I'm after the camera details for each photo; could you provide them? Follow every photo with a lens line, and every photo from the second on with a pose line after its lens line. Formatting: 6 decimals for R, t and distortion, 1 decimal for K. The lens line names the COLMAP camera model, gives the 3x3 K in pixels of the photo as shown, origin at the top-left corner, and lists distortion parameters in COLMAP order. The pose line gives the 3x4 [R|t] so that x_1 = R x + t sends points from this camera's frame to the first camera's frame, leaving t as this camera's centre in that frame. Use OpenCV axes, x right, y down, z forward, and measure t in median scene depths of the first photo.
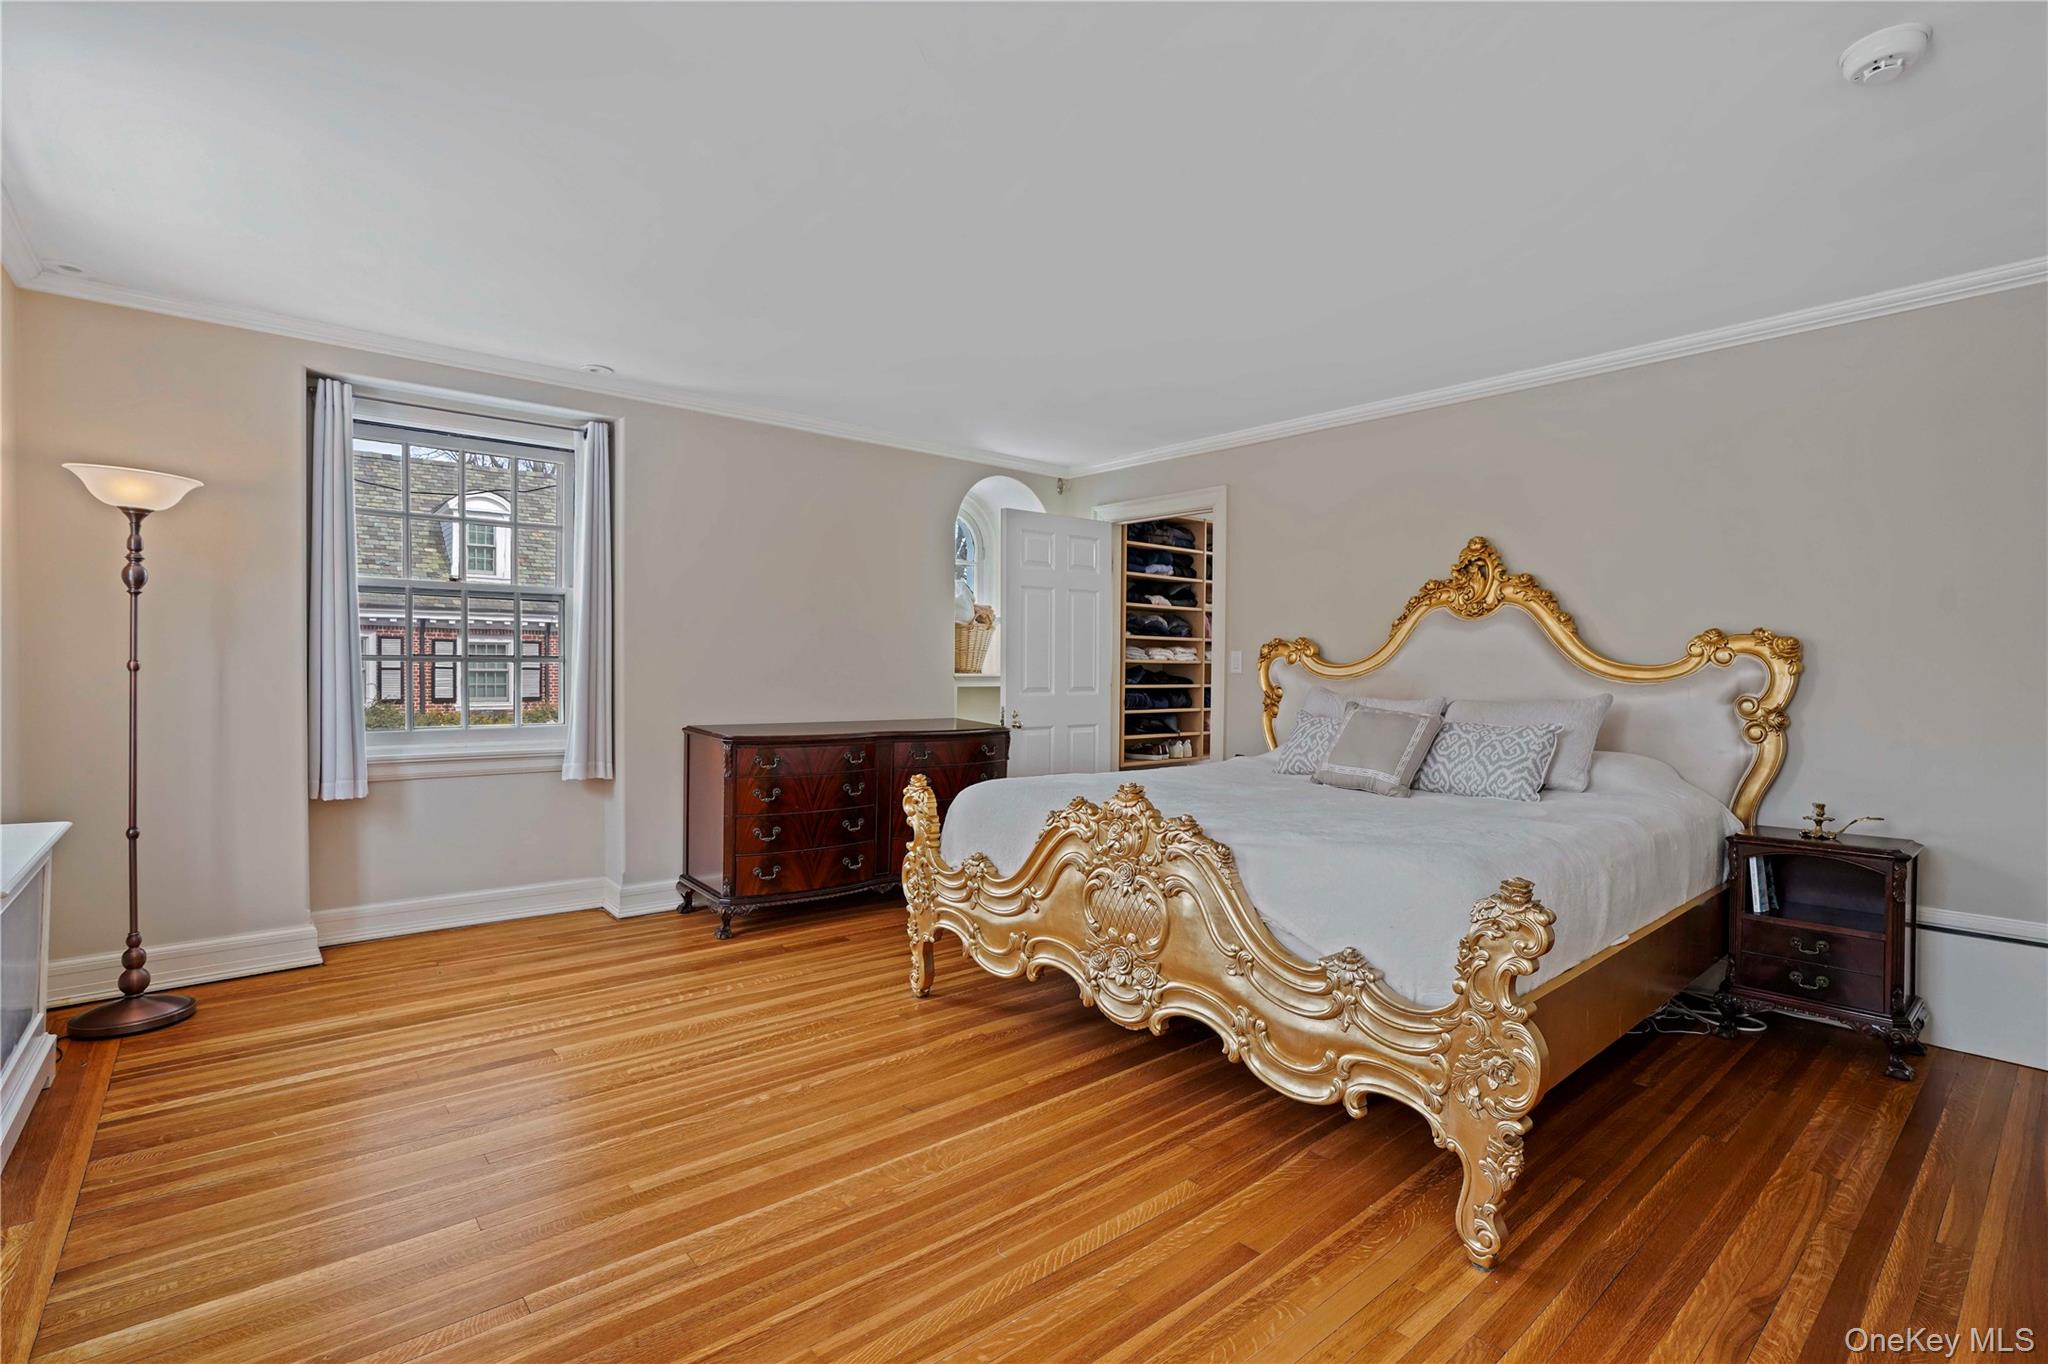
lens RADIAL K [[950.2, 0, 1038.7], [0, 950.2, 677.9], [0, 0, 1]] dist [-0.052757, 0.028145]
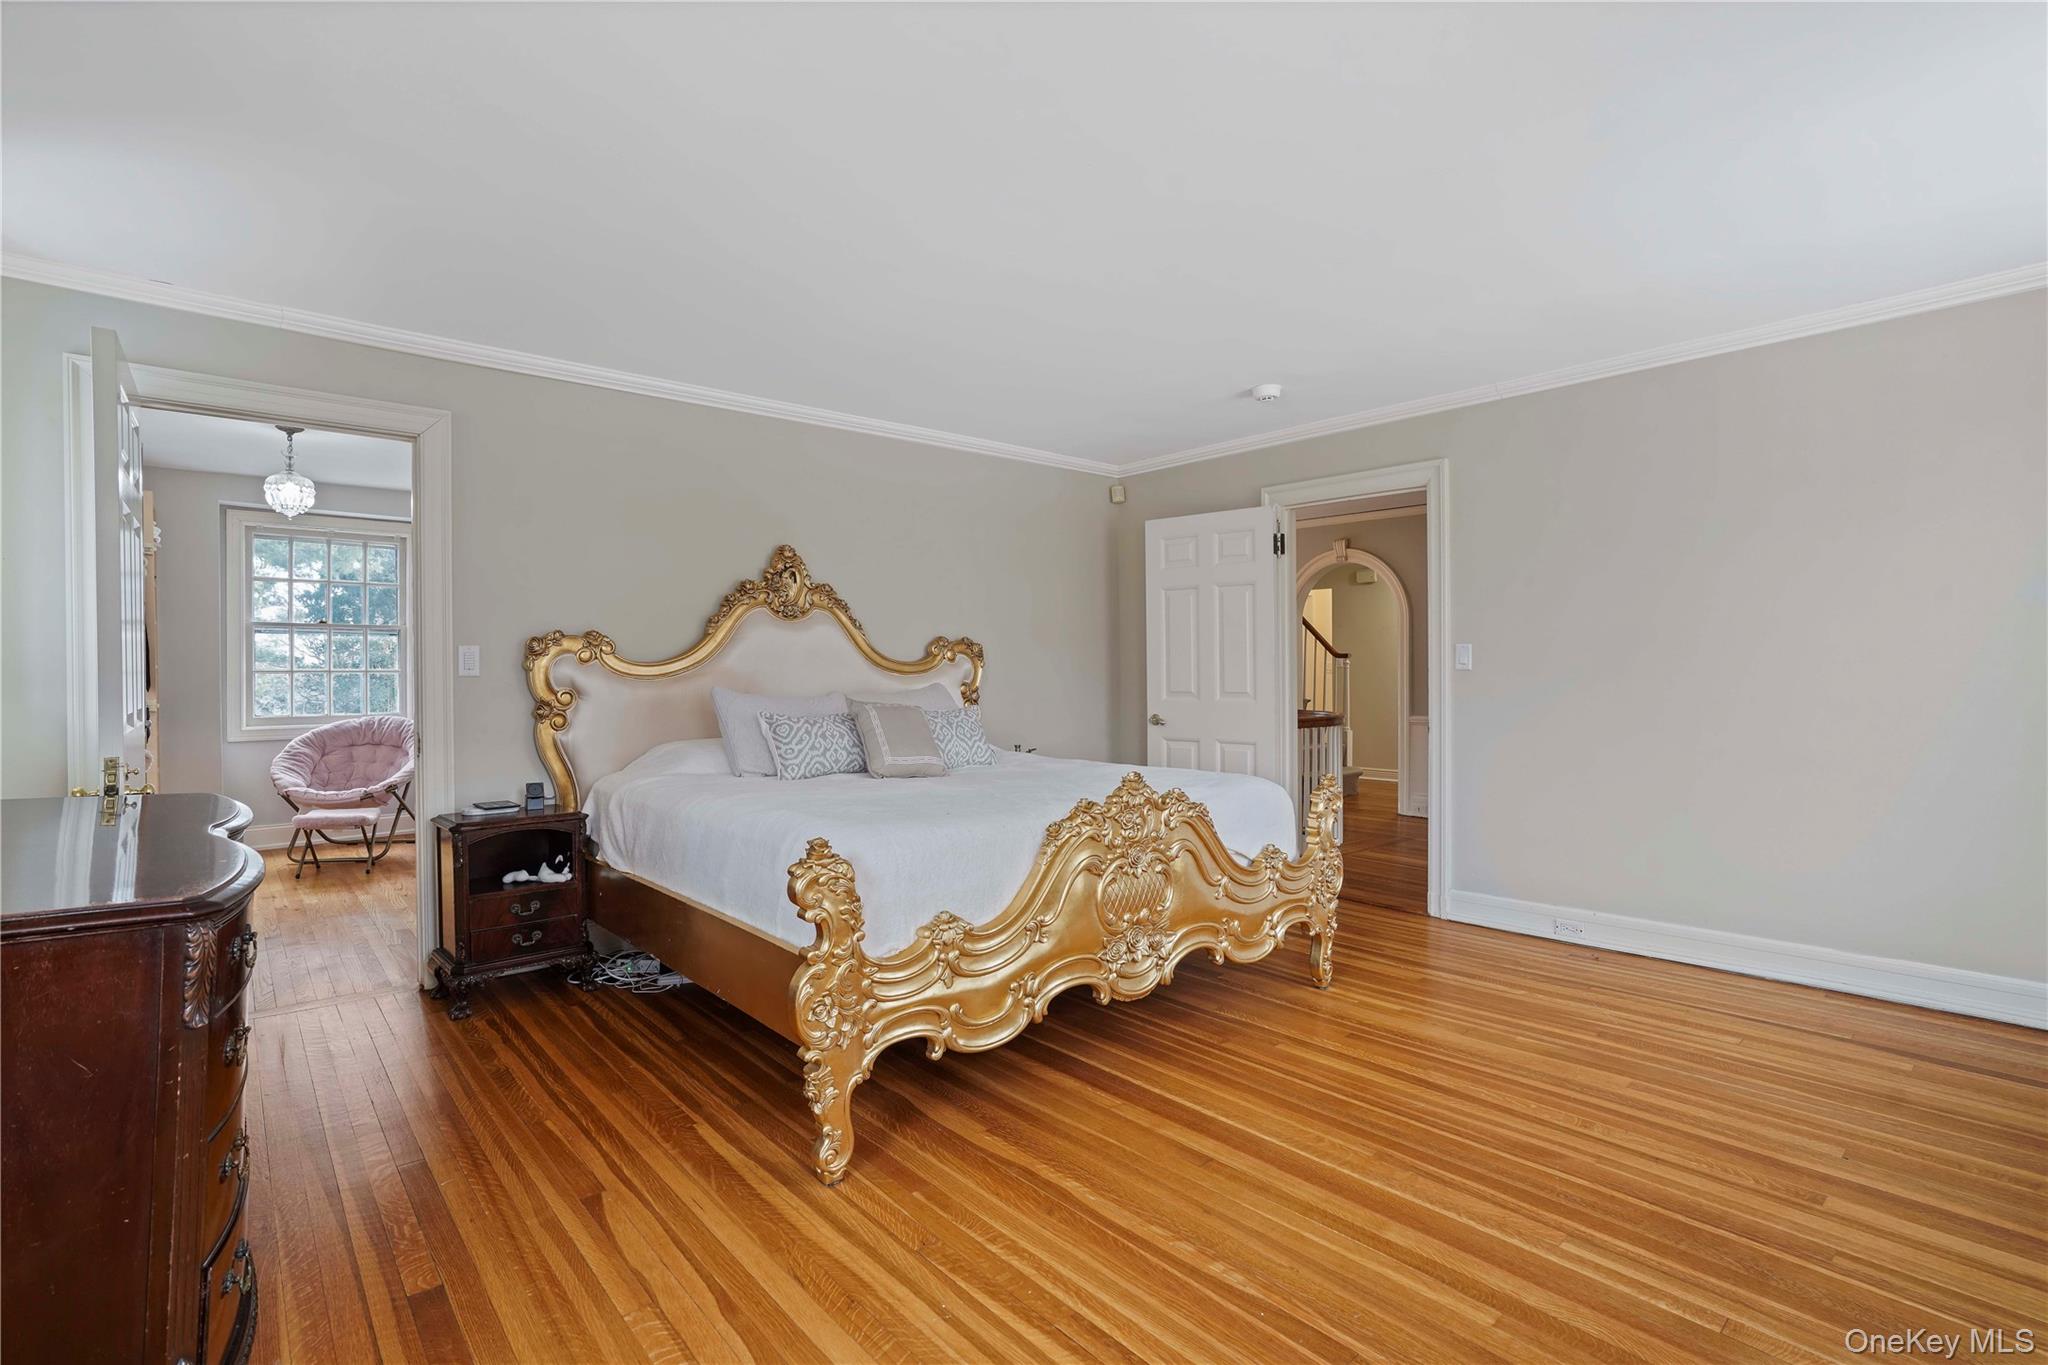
lens RADIAL K [[950.2, 0, 1038.7], [0, 950.2, 678.4], [0, 0, 1]] dist [-0.052757, 0.028145]
pose [[-0.008111, -0.015738, 0.999843, -0.909612], [0.014248, 0.999773, 0.015852, -0.012974], [-0.999866, 0.014374, -0.007885, 1.038215]]
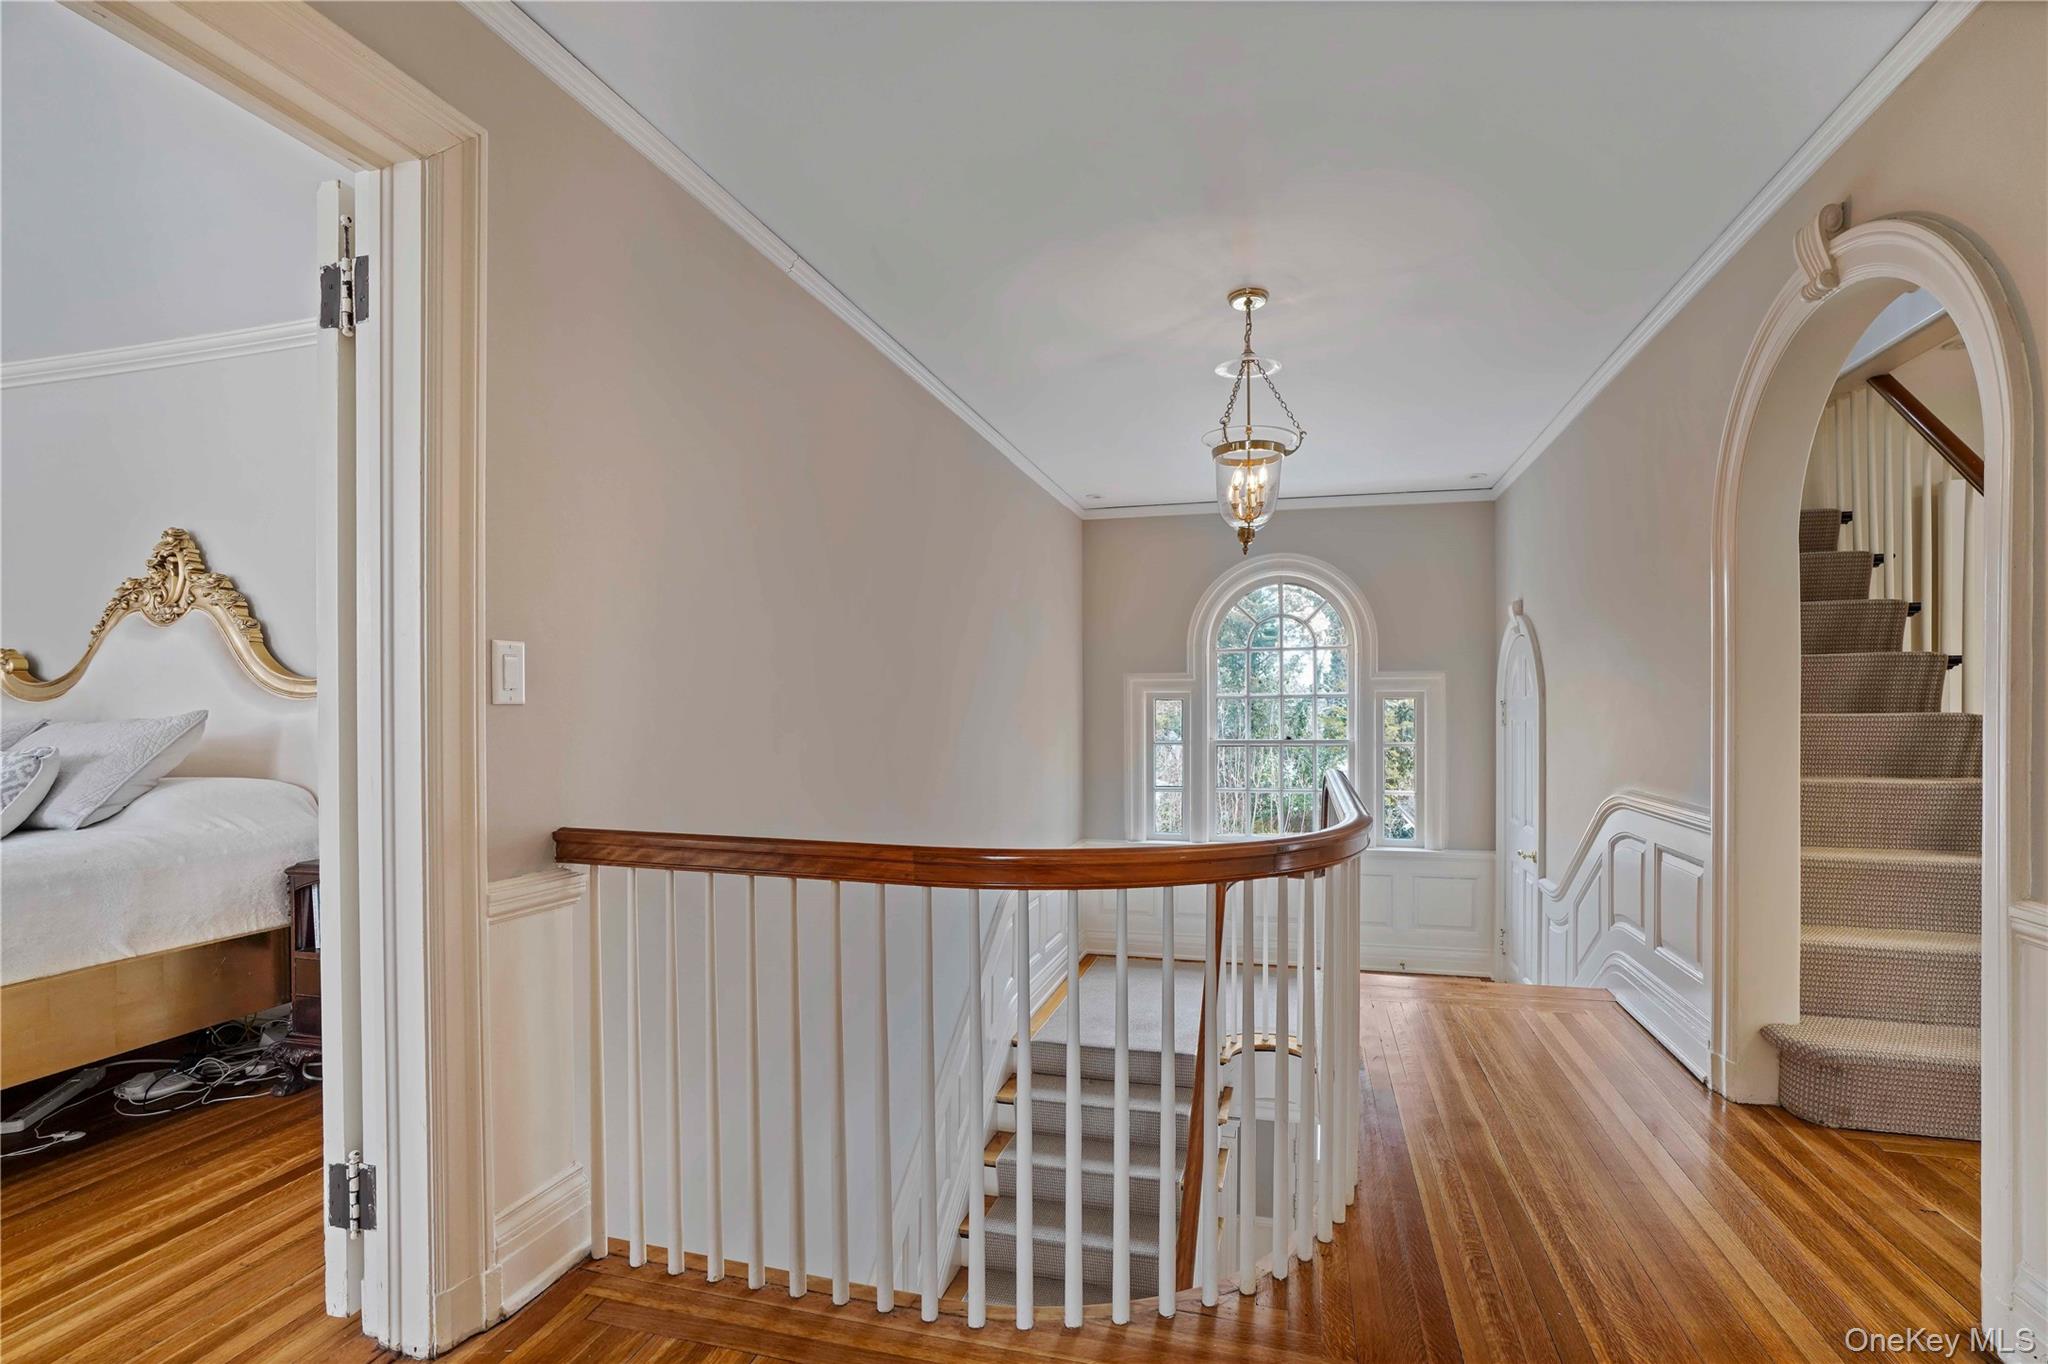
lens RADIAL K [[950.2, 0, 1038.7], [0, 950.2, 677.9], [0, 0, 1]] dist [-0.052757, 0.028145]
pose [[0.823254, 0.001176, 0.567672, 0.924541], [0.020605, 0.999277, -0.031952, 0.037041], [-0.567299, 0.038002, 0.822635, -0.164763]]
